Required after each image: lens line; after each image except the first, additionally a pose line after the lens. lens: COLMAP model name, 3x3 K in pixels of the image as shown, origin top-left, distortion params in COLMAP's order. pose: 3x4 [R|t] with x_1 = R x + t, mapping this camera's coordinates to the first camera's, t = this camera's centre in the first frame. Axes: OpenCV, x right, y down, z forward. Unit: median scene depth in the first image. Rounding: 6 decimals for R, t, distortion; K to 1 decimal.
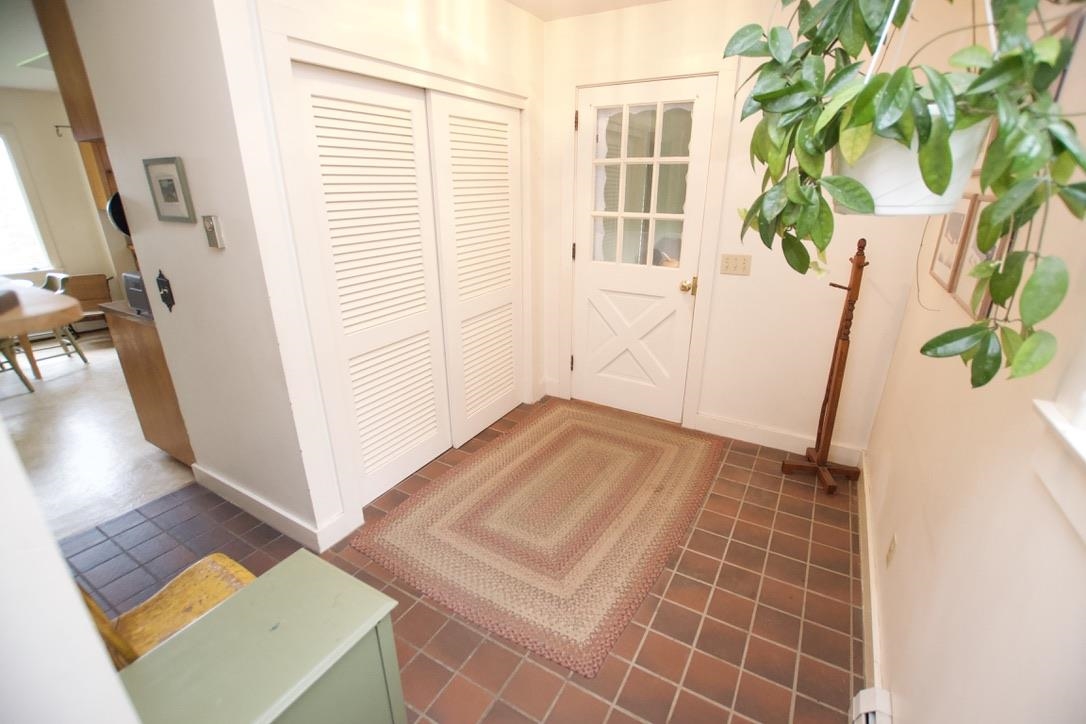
lens RADIAL K [[489.4, 0, 543.0], [0, 489.4, 362.0], [0, 0, 1]] dist [0.002943, 0.000385]
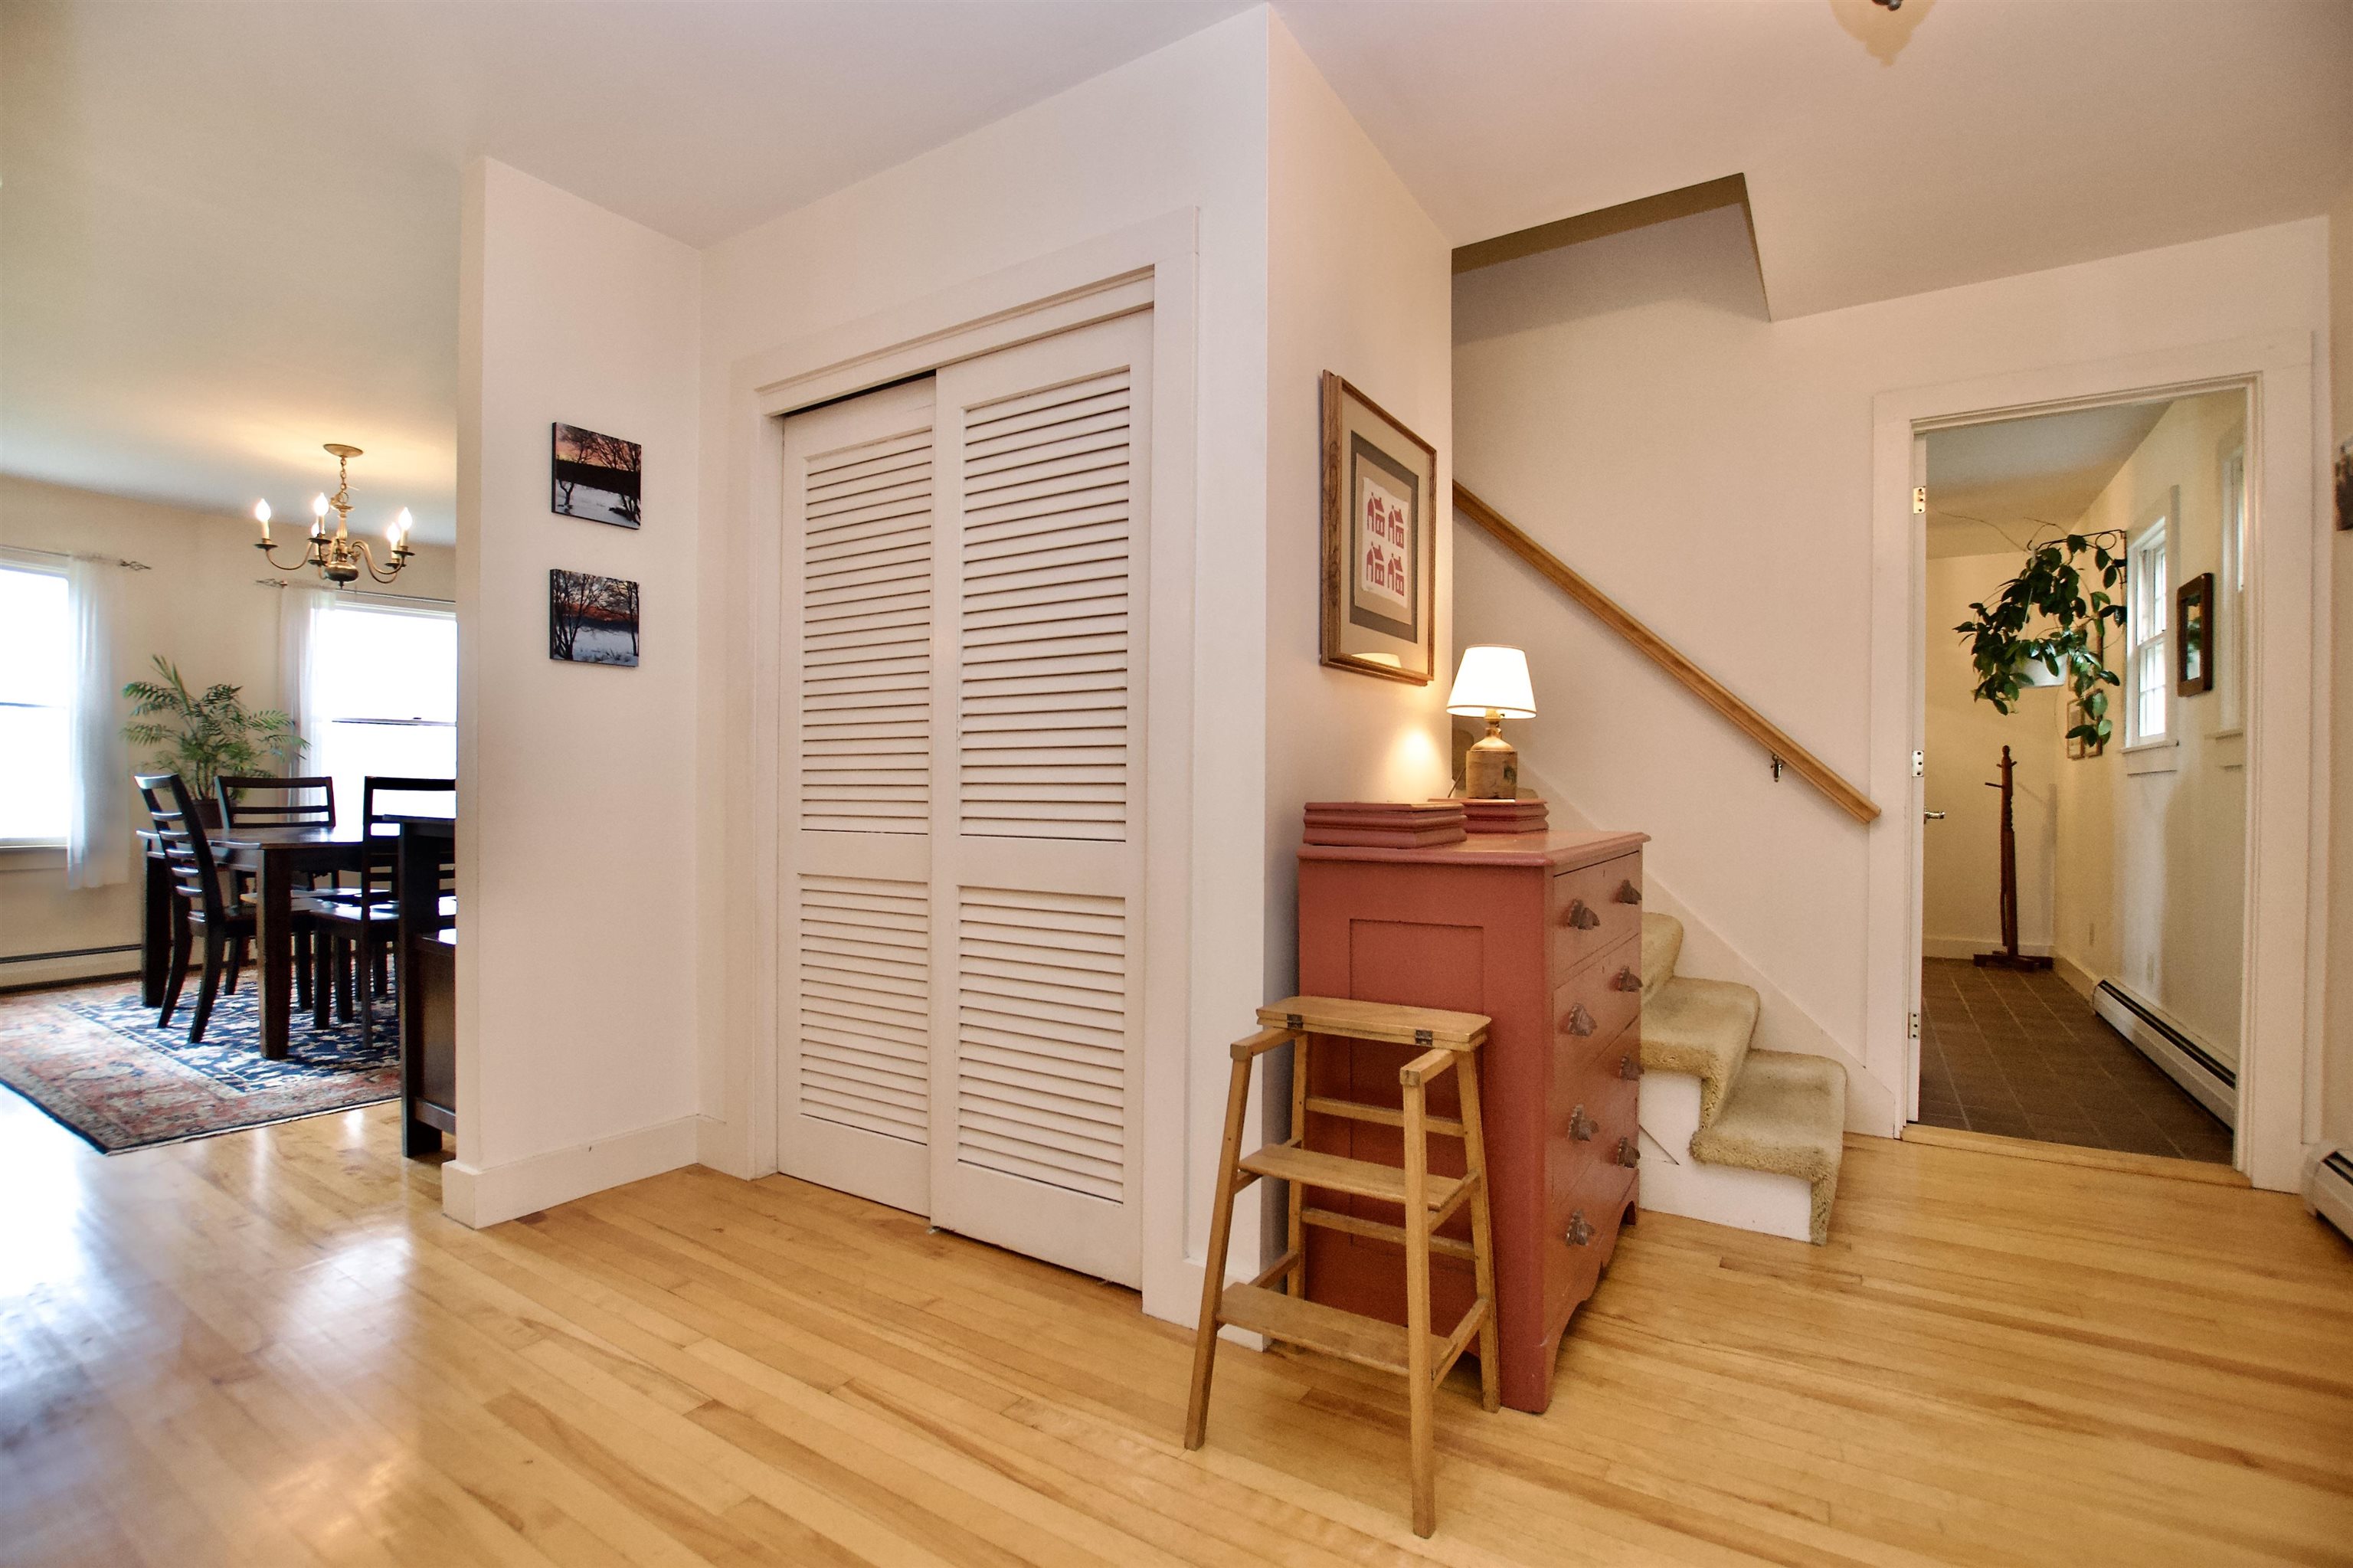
lens RADIAL K [[1060.4, 0, 1176.5], [0, 1060.4, 784.0], [0, 0, 1]] dist [0.002943, 0.000385]
pose [[0.998998, 0.007371, -0.044155, -3.583075], [-0.022461, 0.935741, -0.351973, 2.245943], [0.038723, 0.352612, 0.934968, -4.230446]]
